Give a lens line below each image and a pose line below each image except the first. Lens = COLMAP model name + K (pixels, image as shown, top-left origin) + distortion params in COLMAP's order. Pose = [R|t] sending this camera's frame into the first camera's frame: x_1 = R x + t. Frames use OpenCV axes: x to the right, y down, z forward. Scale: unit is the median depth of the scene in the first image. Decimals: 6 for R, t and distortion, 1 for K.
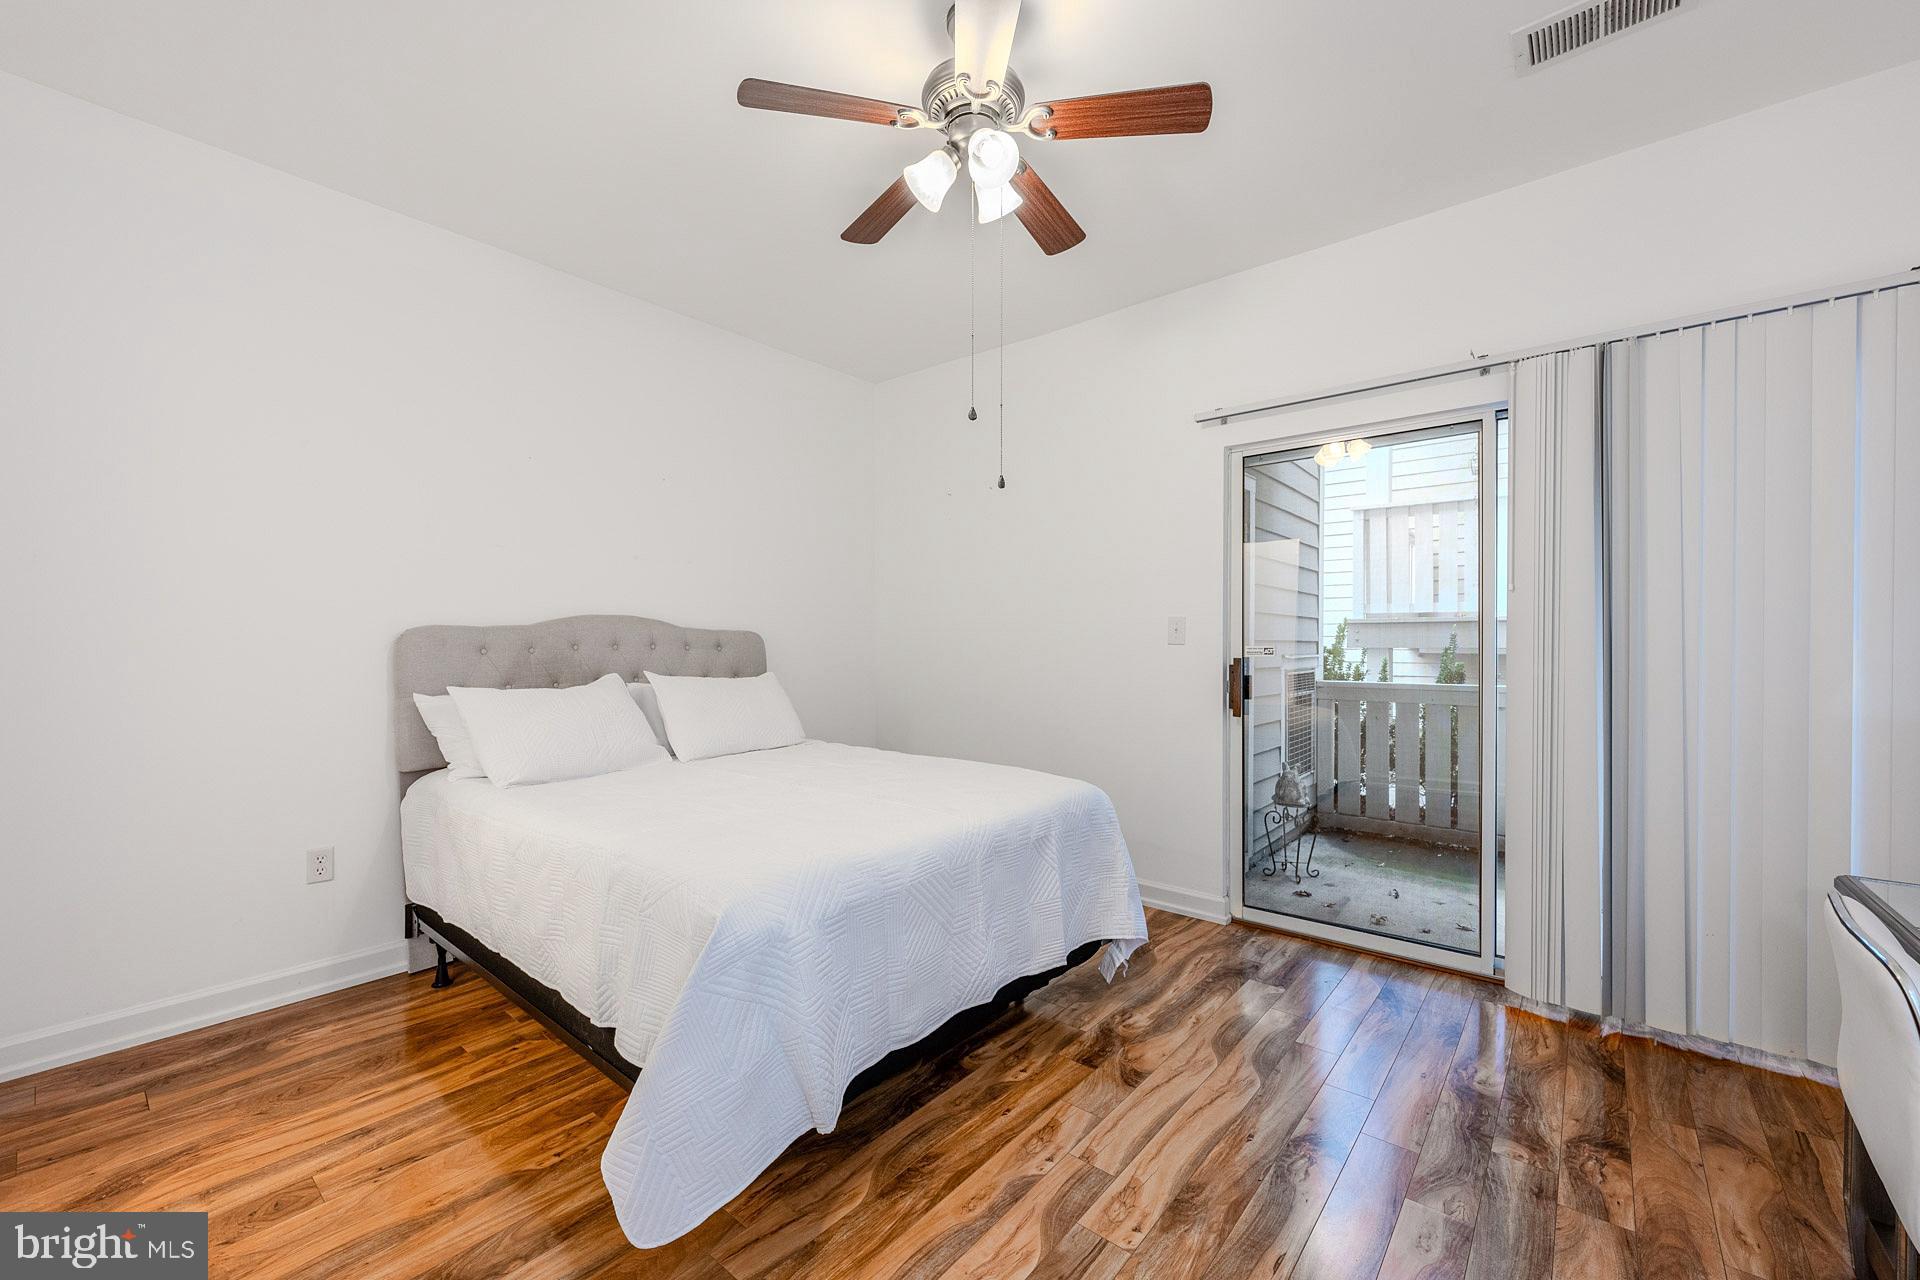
lens RADIAL K [[760.1, 0, 954.6], [0, 760.1, 650.5], [0, 0, 1]] dist [-0.002124, 0.000069]
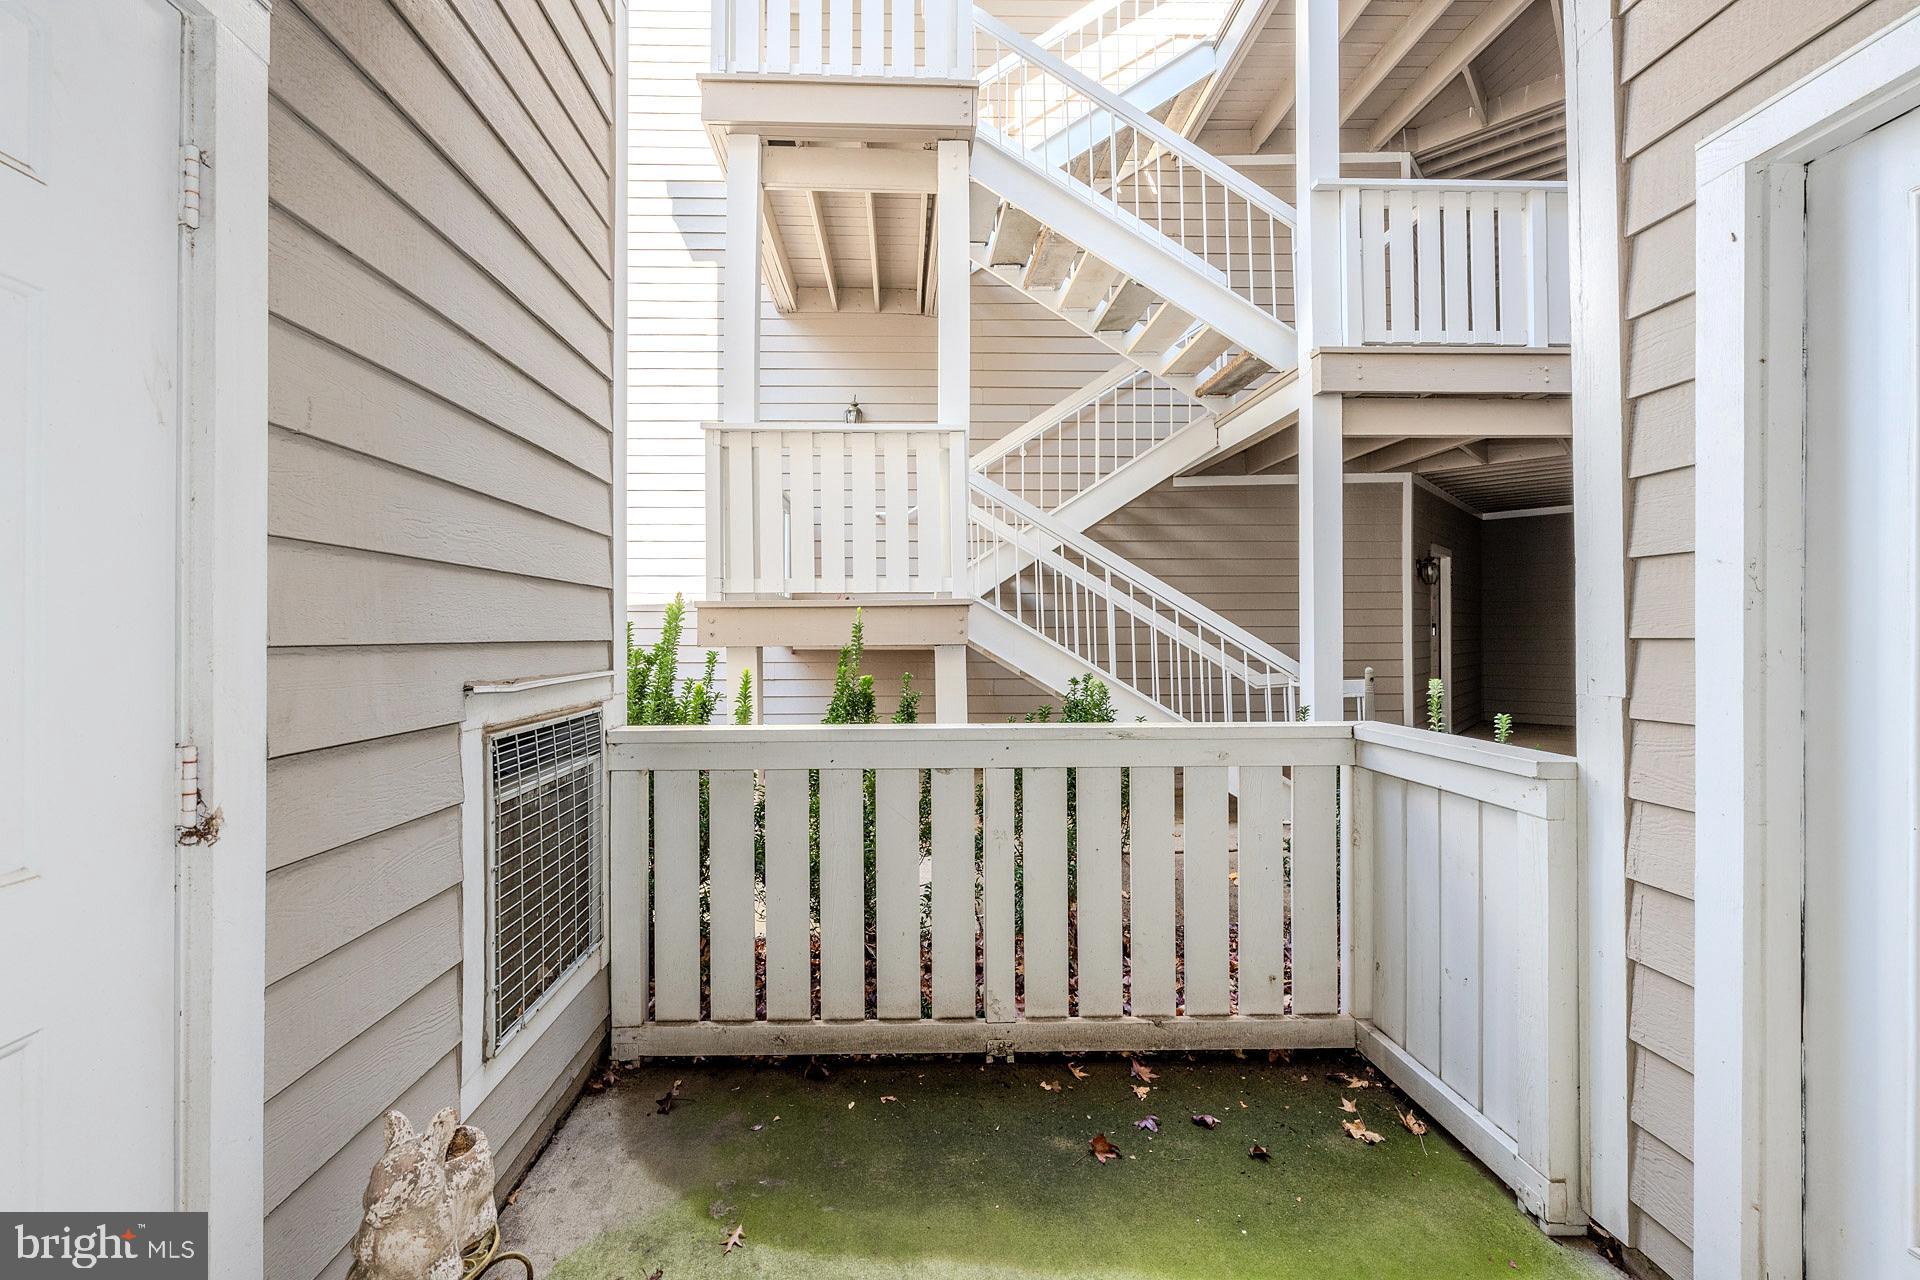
lens RADIAL K [[781.1, 0, 918.2], [0, 781.1, 629.1], [0, 0, 1]] dist [-0.001483, -0.000003]
pose [[0.751541, -0.000518, 0.659686, 0.291390], [0.011640, 0.999854, -0.012476, -0.010238], [-0.659583, 0.017055, 0.751438, 0.503373]]
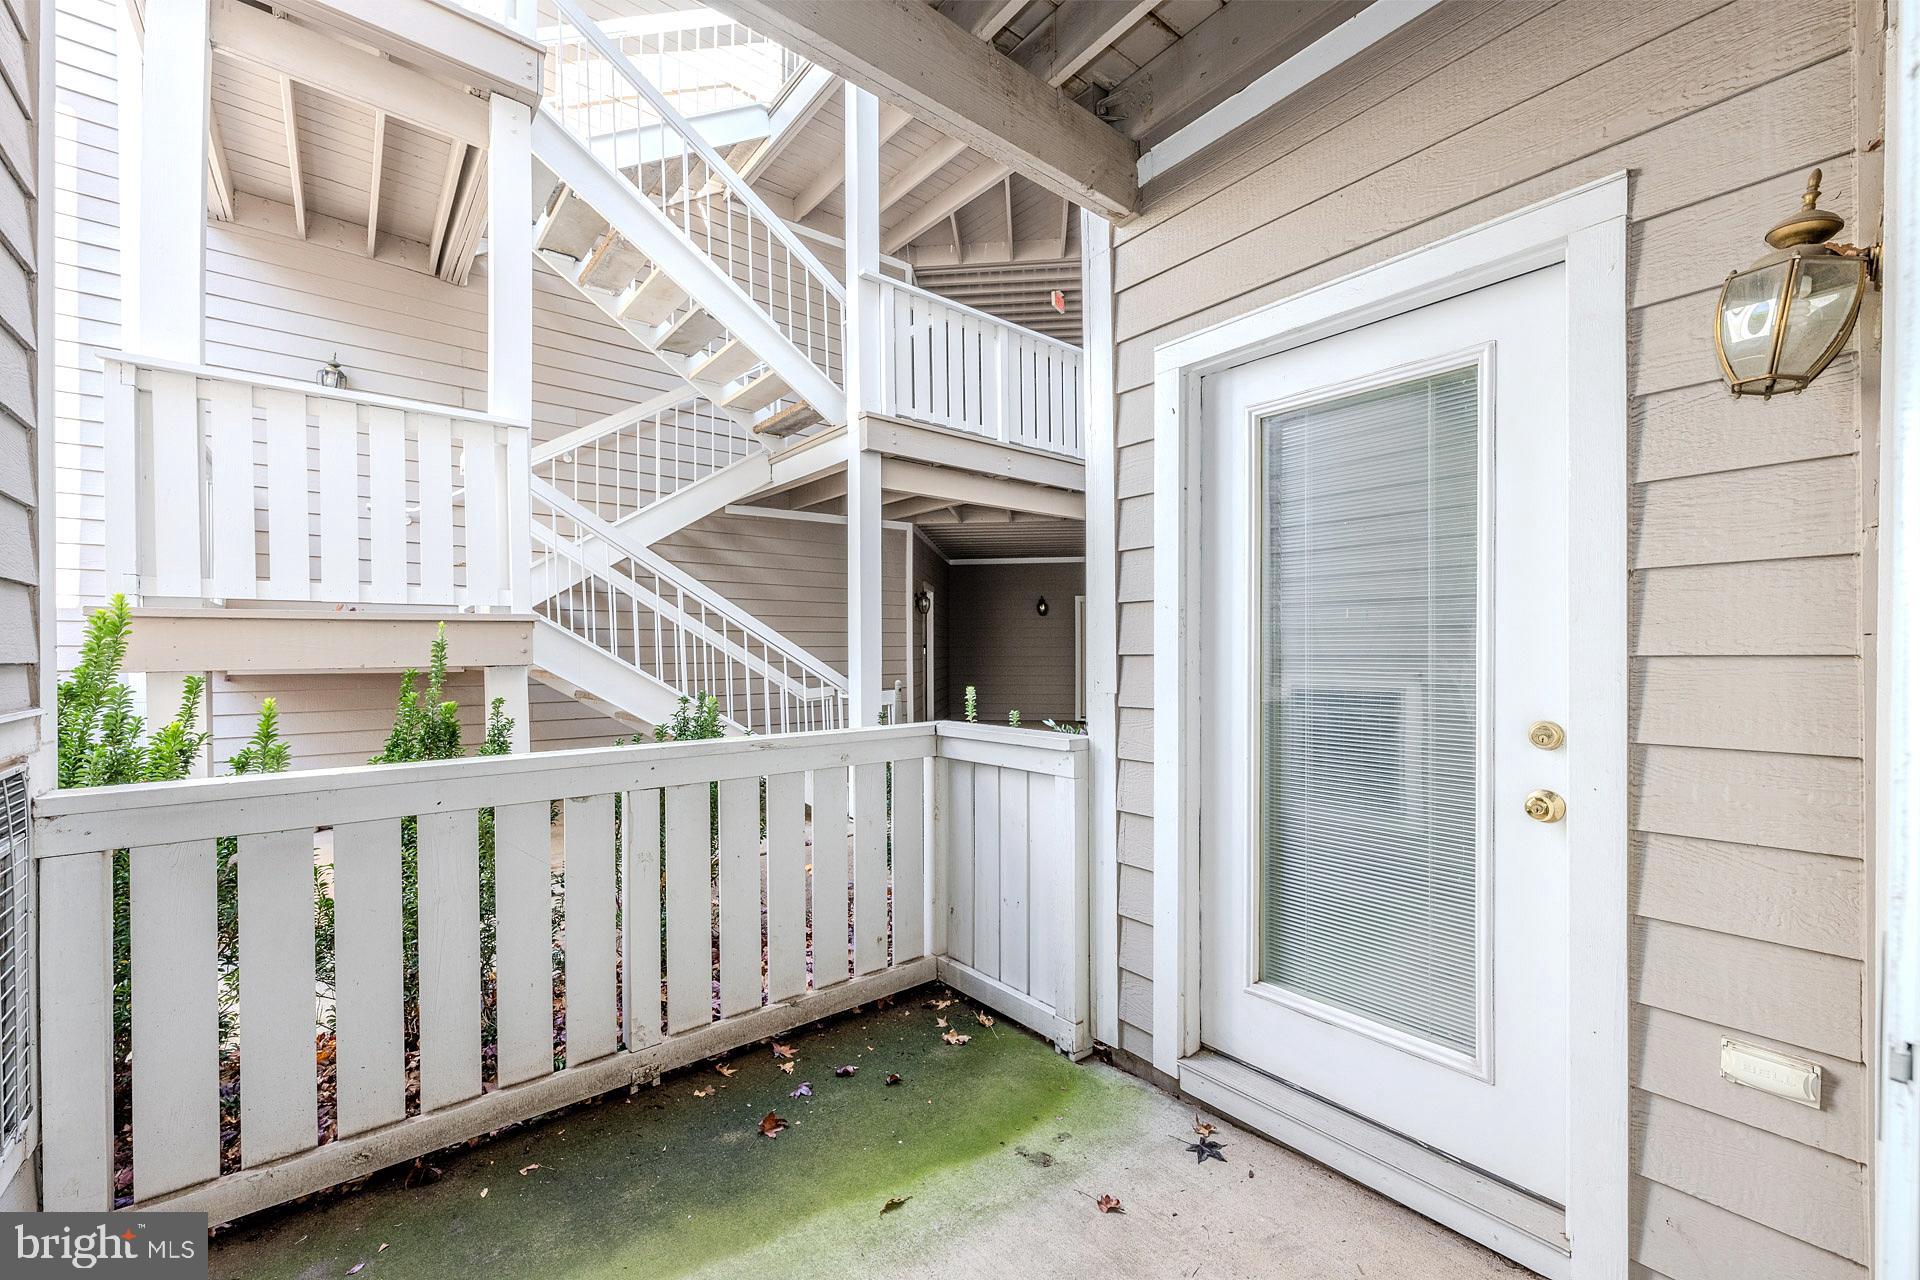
lens RADIAL K [[760.1, 0, 954.6], [0, 760.1, 650.5], [0, 0, 1]] dist [-0.002124, 0.000069]
pose [[0.187940, -0.001635, 0.982179, 0.238739], [0.014953, 0.999887, -0.001197, -0.010570], [-0.982067, 0.014912, 0.187943, 0.554240]]
